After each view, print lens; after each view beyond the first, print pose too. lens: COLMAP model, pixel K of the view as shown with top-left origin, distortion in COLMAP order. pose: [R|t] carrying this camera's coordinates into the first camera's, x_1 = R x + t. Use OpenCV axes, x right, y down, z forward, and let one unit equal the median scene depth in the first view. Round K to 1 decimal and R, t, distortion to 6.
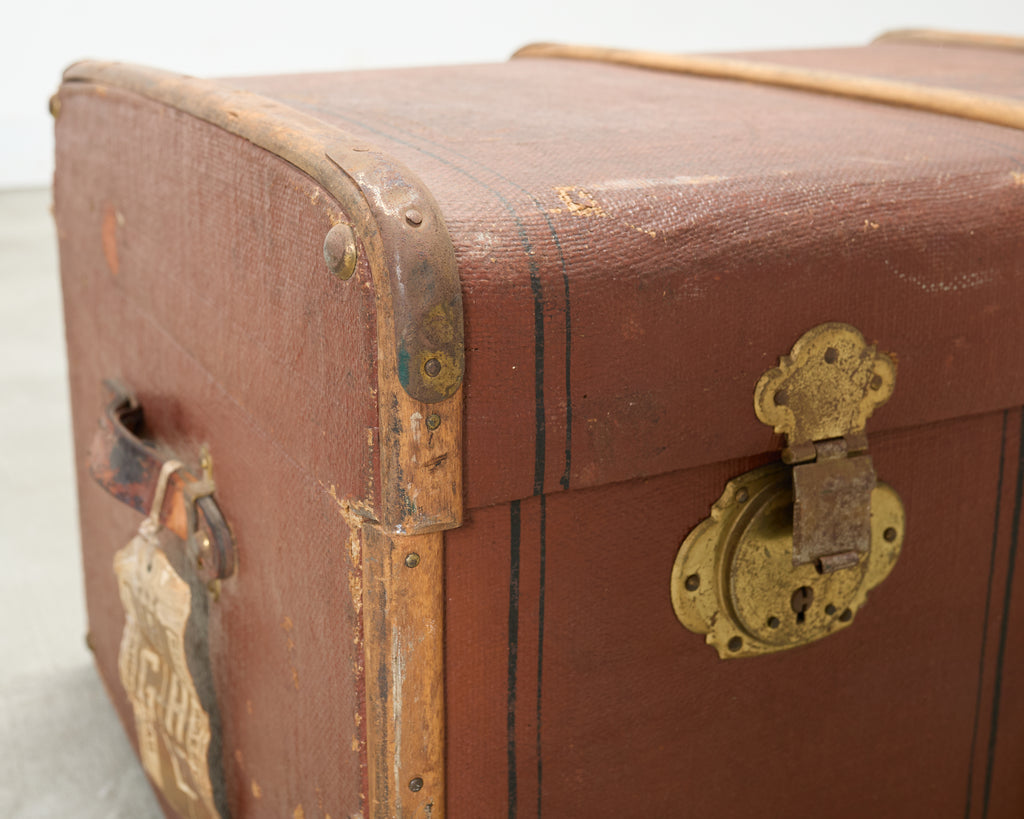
lens RADIAL K [[1509.6, 0, 443.6], [0, 1509.6, 376.1], [0, 0, 1]] dist [-0.027196, -0.024773]
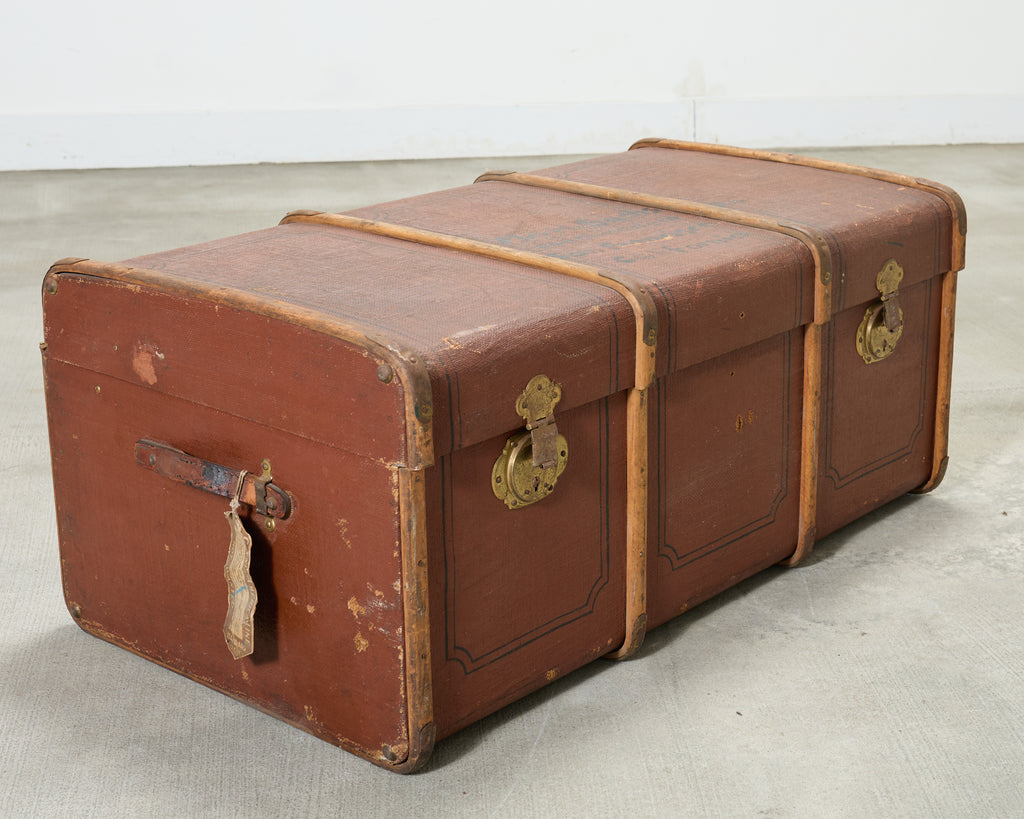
lens RADIAL K [[1896.9, 0, 619.4], [0, 1896.9, 407.7], [0, 0, 1]] dist [0.011424, -0.130247]
pose [[0.909643, -0.120612, 0.397495, -0.967693], [0.110755, 0.992700, 0.047758, -0.124637], [-0.400353, 0.000582, 0.916361, -2.163840]]
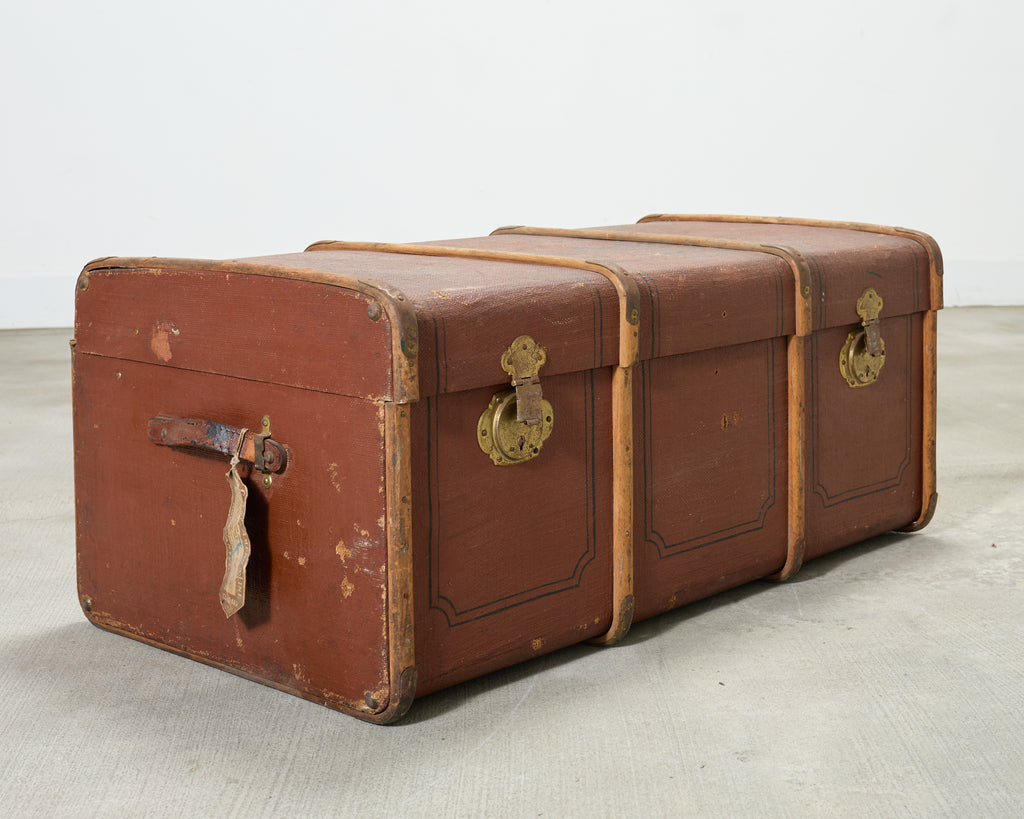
lens RADIAL K [[1770.0, 0, 612.0], [0, 1770.0, 224.2], [0, 0, 1]] dist [0.004691, -0.071623]
pose [[0.923832, -0.026452, 0.381883, -0.867984], [0.109870, 0.973958, -0.198328, 0.446044], [-0.366692, 0.225179, 0.902680, -2.144693]]
